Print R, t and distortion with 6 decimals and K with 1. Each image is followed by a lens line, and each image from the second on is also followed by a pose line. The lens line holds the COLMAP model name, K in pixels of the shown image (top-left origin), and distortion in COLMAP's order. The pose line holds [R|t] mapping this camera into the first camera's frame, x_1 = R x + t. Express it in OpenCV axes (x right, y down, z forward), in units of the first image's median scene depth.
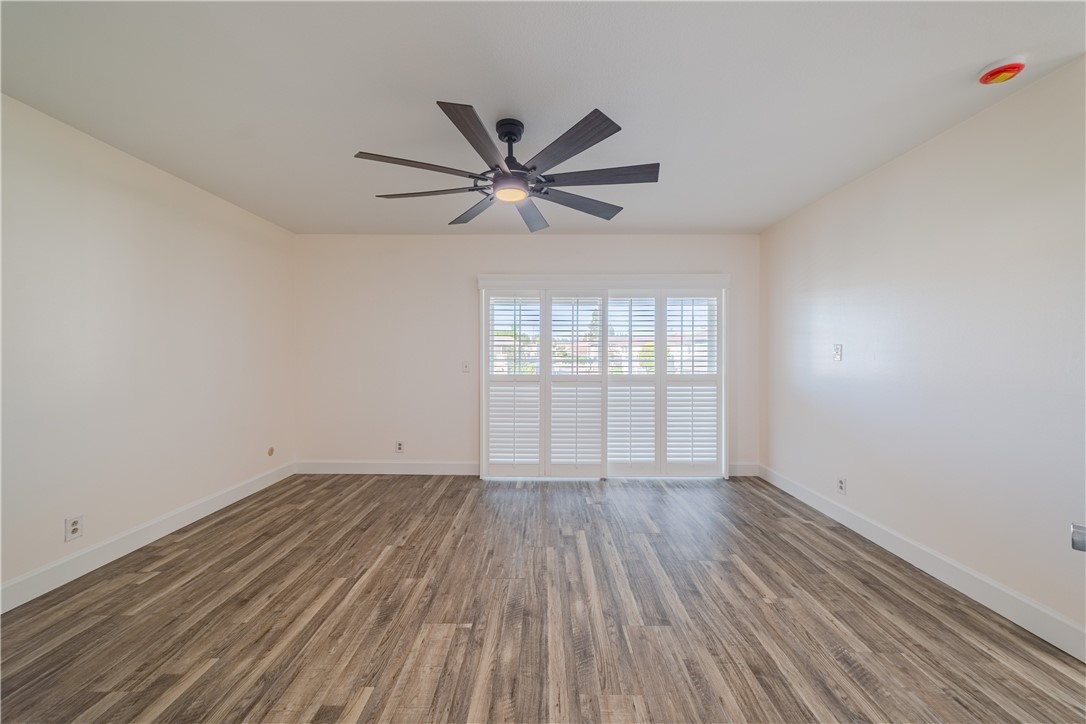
lens RADIAL K [[407.4, 0, 537.8], [0, 407.4, 350.7], [0, 0, 1]] dist [0.002816, 0.000290]
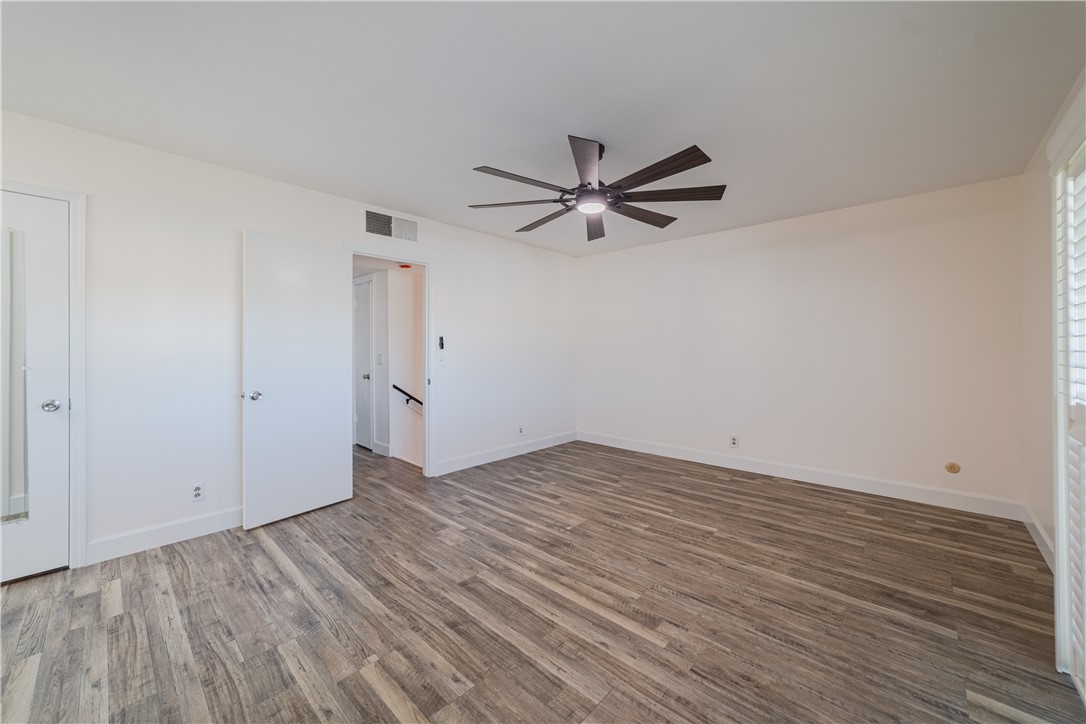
lens RADIAL K [[417.4, 0, 548.9], [0, 417.4, 346.0], [0, 0, 1]] dist [-0.024133, 0.007575]
pose [[-0.661061, -0.008161, -0.750287, 0.860002], [0.007648, 0.999816, -0.017614, 0.022864], [0.750293, -0.017383, -0.660877, 1.639540]]
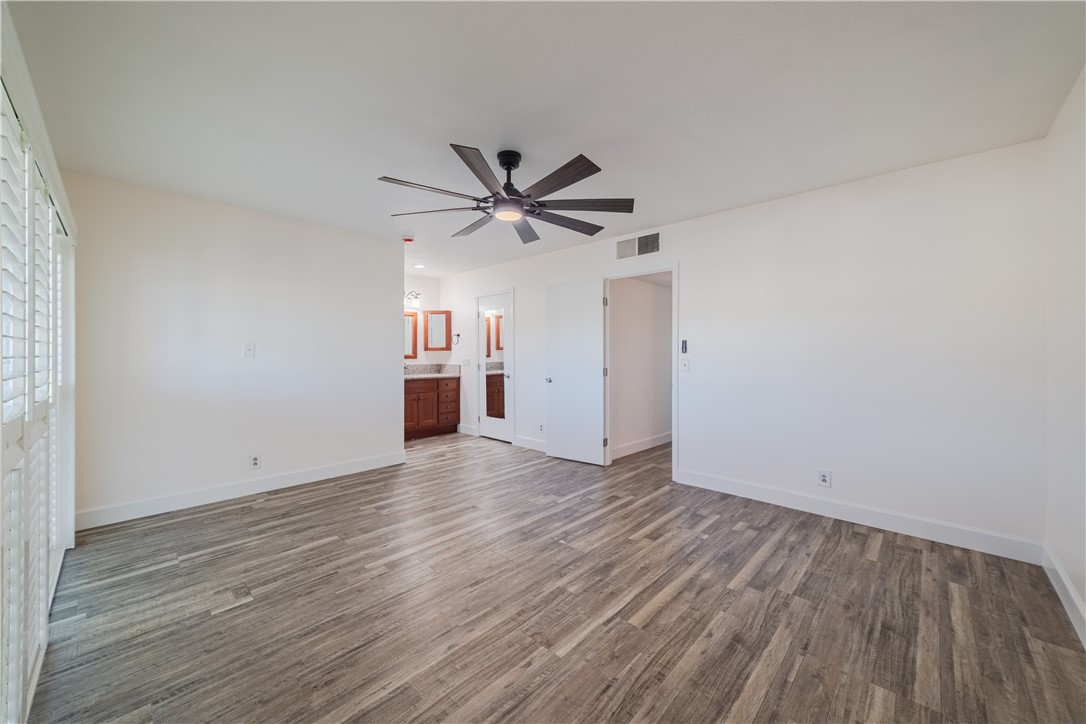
lens RADIAL K [[409.1, 0, 543.0], [0, 409.1, 362.0], [0, 0, 1]] dist [-0.000402, 0.000130]
pose [[-0.733582, -0.017242, 0.679382, -0.909035], [-0.010470, 0.999846, 0.014070, 0.016797], [-0.679521, 0.003208, -0.733649, 1.748879]]
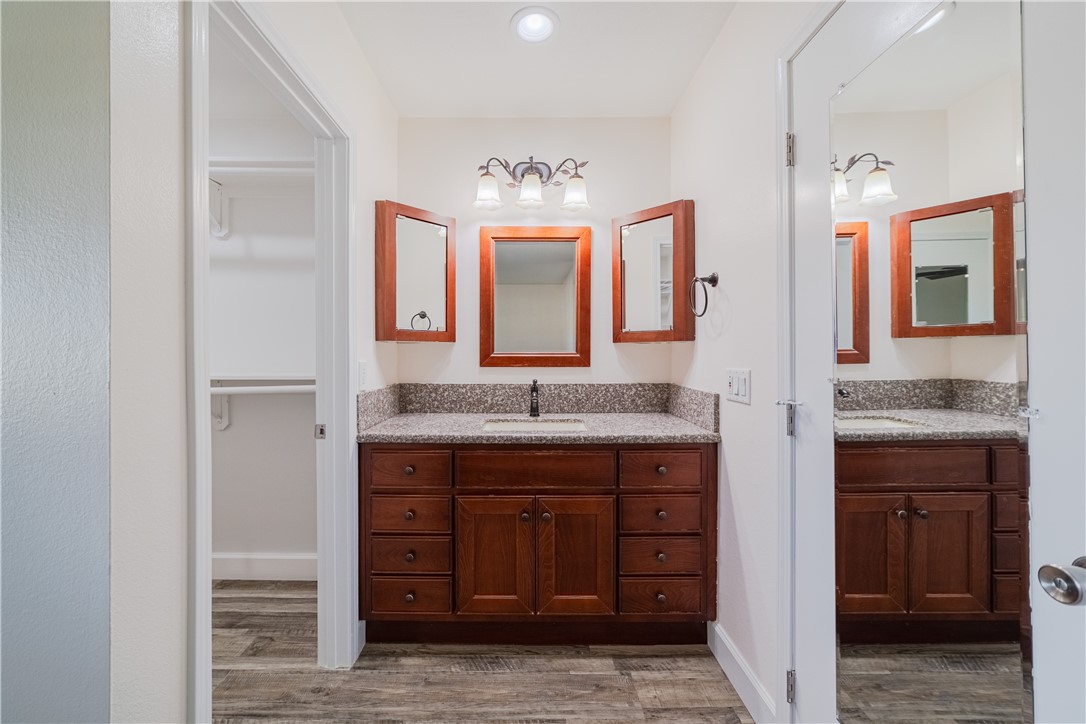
lens RADIAL K [[407.4, 0, 537.8], [0, 407.4, 350.7], [0, 0, 1]] dist [0.002816, 0.000290]
pose [[-0.029967, -0.000061, 0.999551, 0.700802], [-0.012722, 0.999919, -0.000321, 0.009615], [-0.999470, -0.012726, -0.029966, 0.424503]]
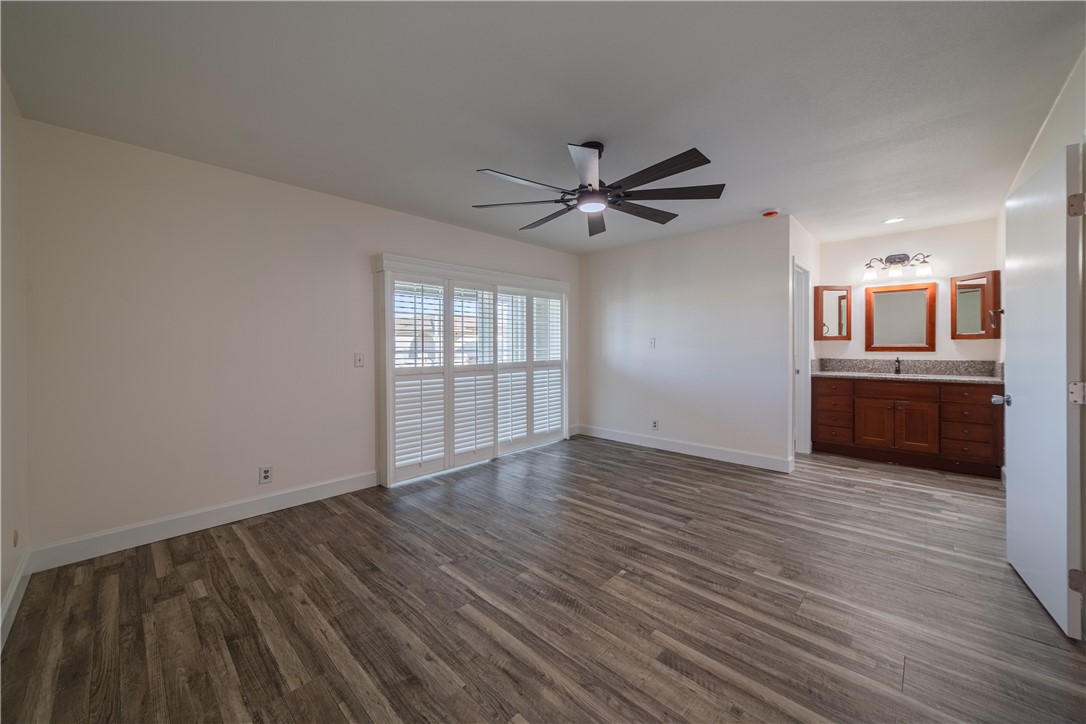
lens RADIAL K [[407.4, 0, 537.8], [0, 407.4, 350.7], [0, 0, 1]] dist [0.002816, 0.000290]
pose [[0.688663, -0.015301, 0.724921, -0.995589], [-0.001543, 0.999744, 0.022567, 0.000270], [-0.725080, -0.016659, 0.688463, 0.308076]]
